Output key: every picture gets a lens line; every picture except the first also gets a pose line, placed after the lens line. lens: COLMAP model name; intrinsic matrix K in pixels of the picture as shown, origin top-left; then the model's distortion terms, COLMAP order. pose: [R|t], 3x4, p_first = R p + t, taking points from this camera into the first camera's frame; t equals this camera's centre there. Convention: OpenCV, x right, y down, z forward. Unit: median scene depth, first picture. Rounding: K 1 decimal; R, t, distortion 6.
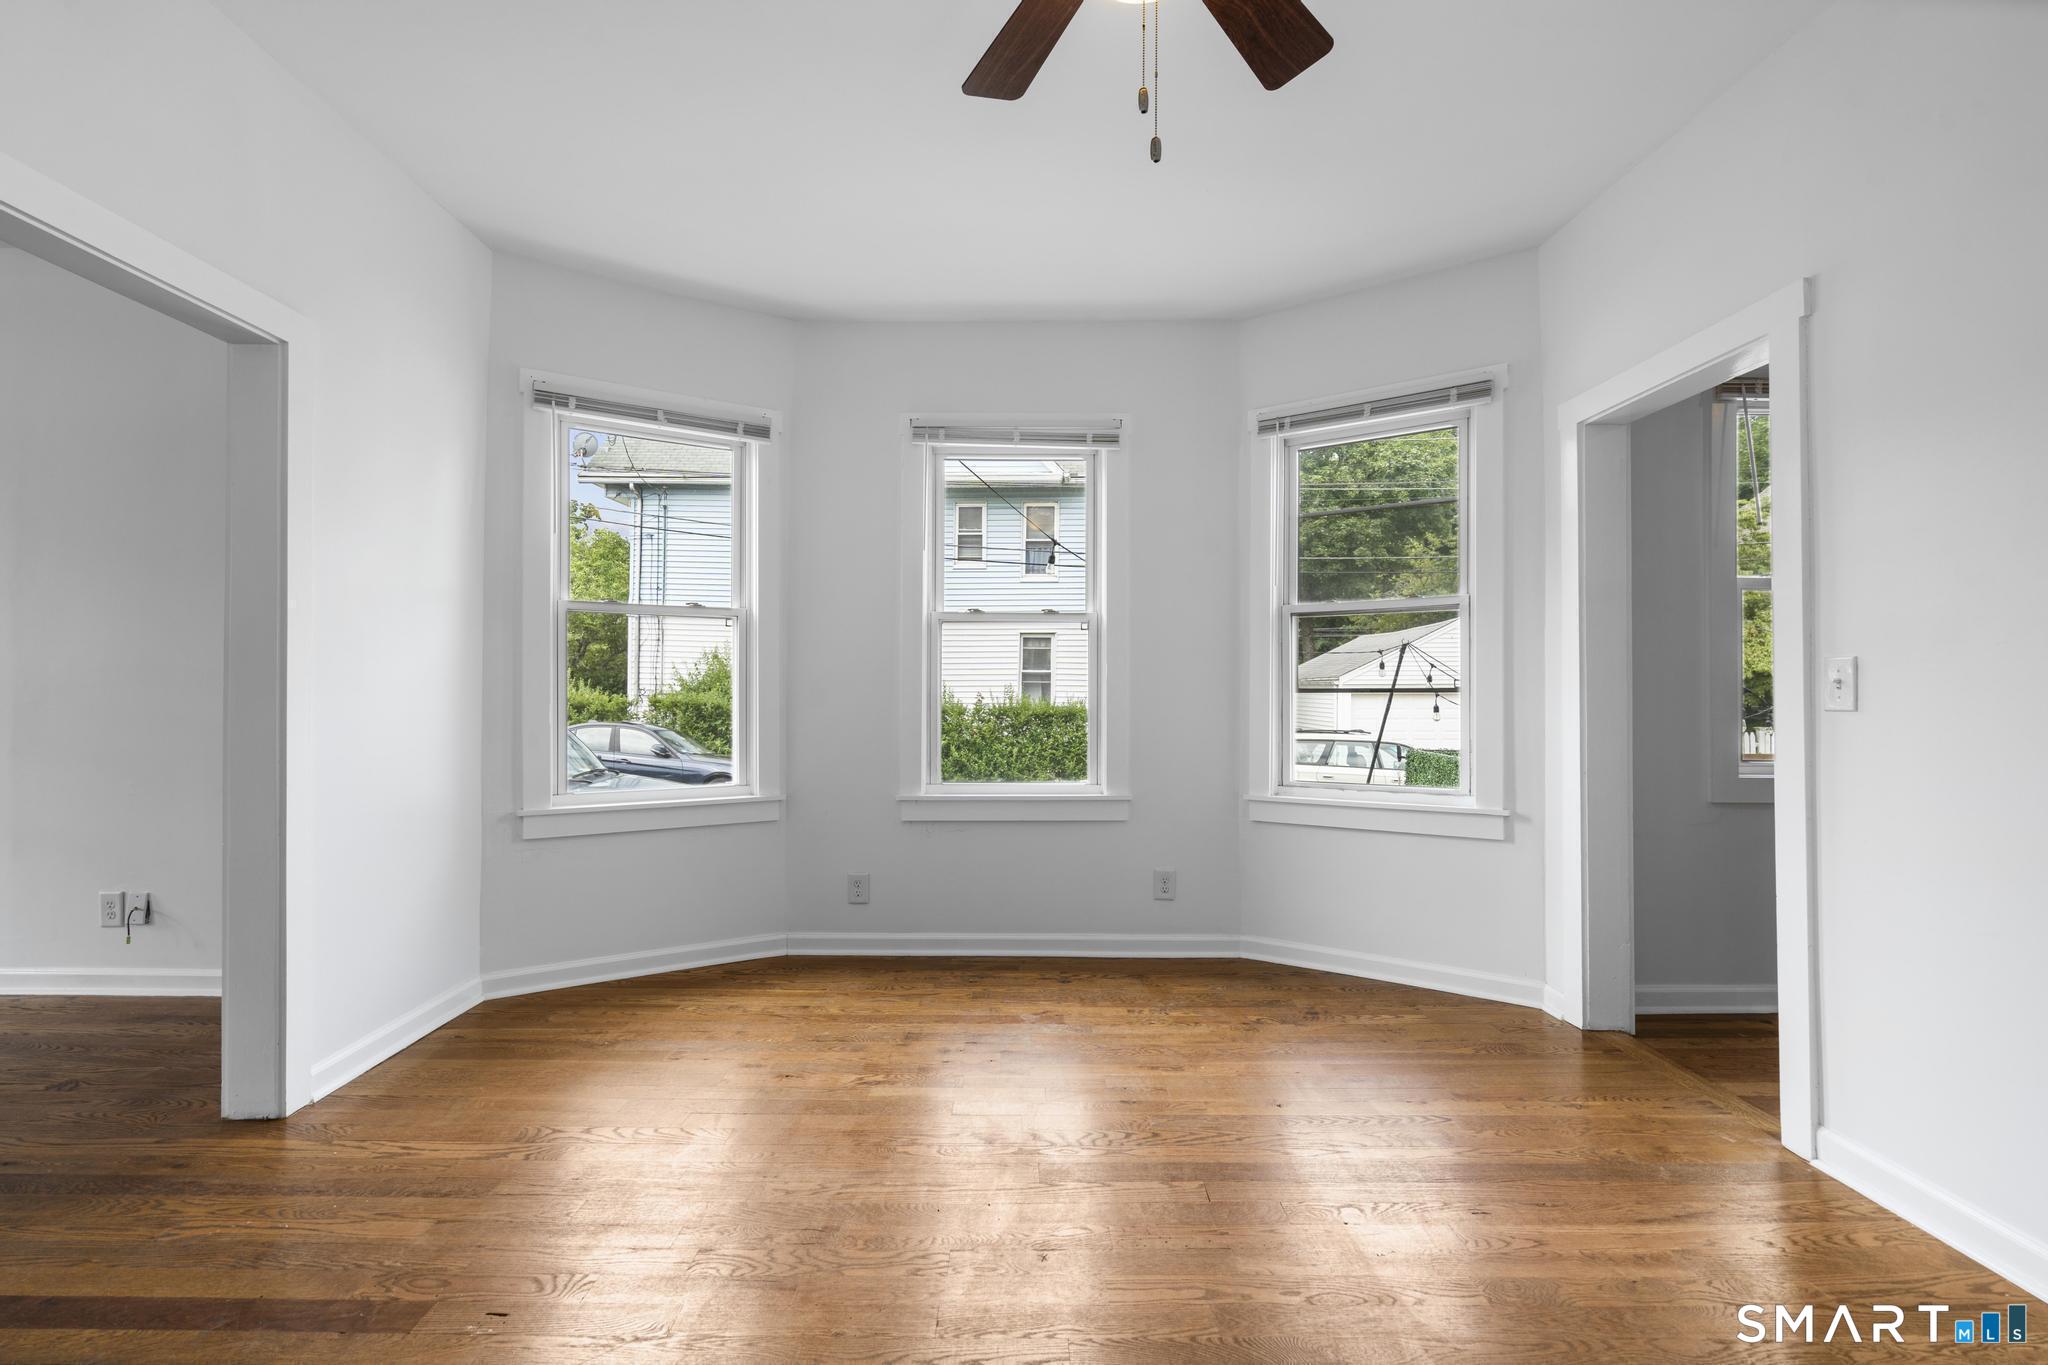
lens RADIAL K [[915.8, 0, 1019.9], [0, 915.8, 682.6], [0, 0, 1]] dist [-0.011404, 0.006918]
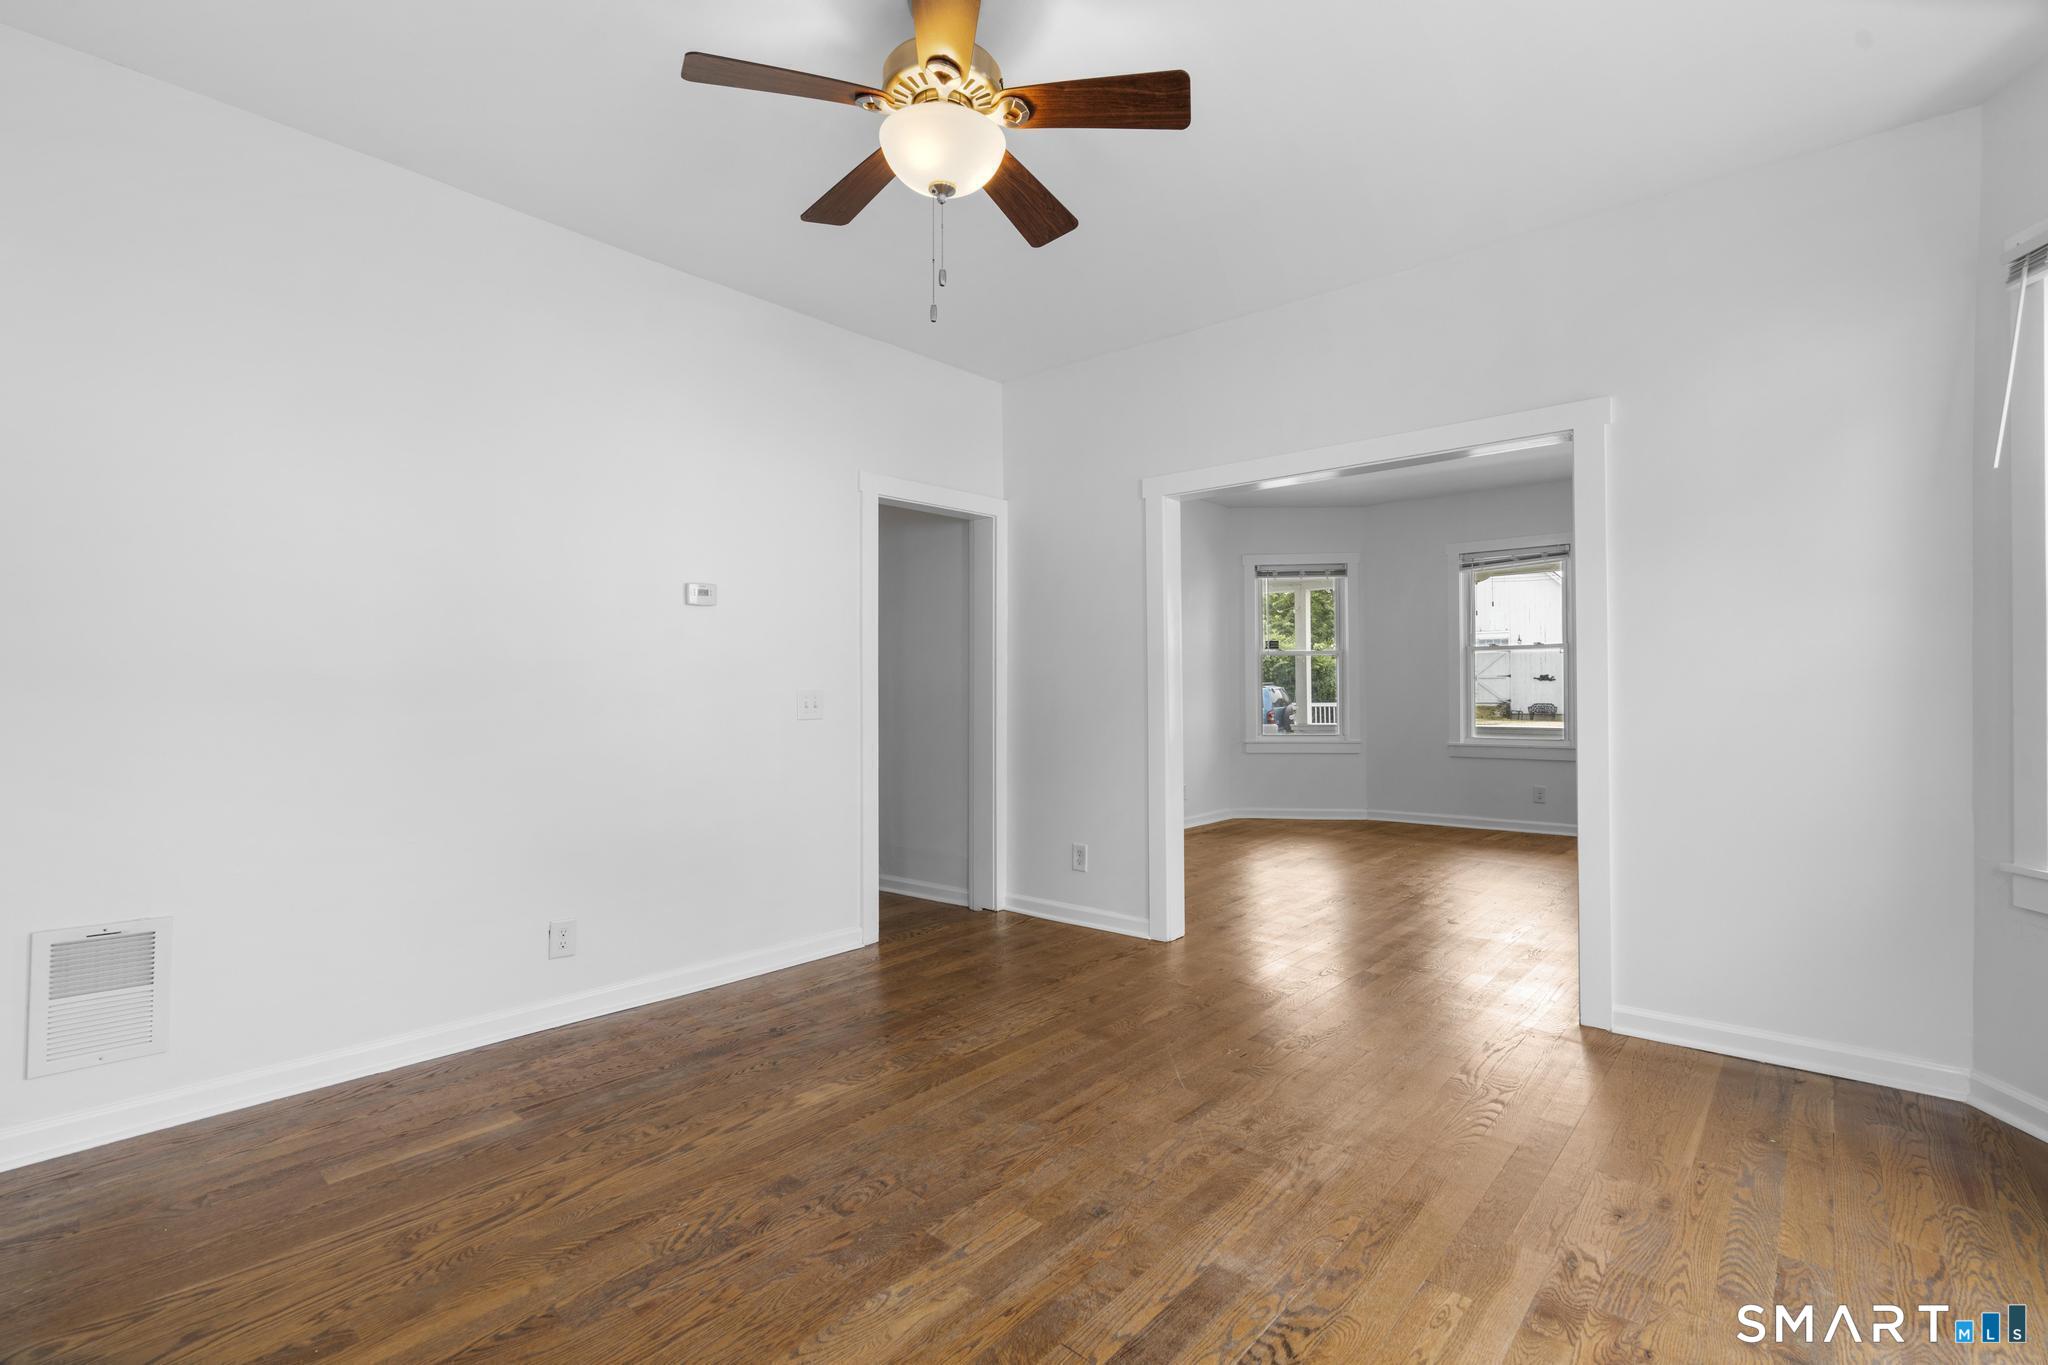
lens RADIAL K [[915.8, 0, 1019.9], [0, 915.8, 682.6], [0, 0, 1]] dist [-0.011404, 0.006918]
pose [[-0.648094, -0.008866, -0.761509, 0.556843], [0.010632, 0.999729, -0.020688, 0.006410], [0.761486, -0.021504, -0.647824, 0.990623]]
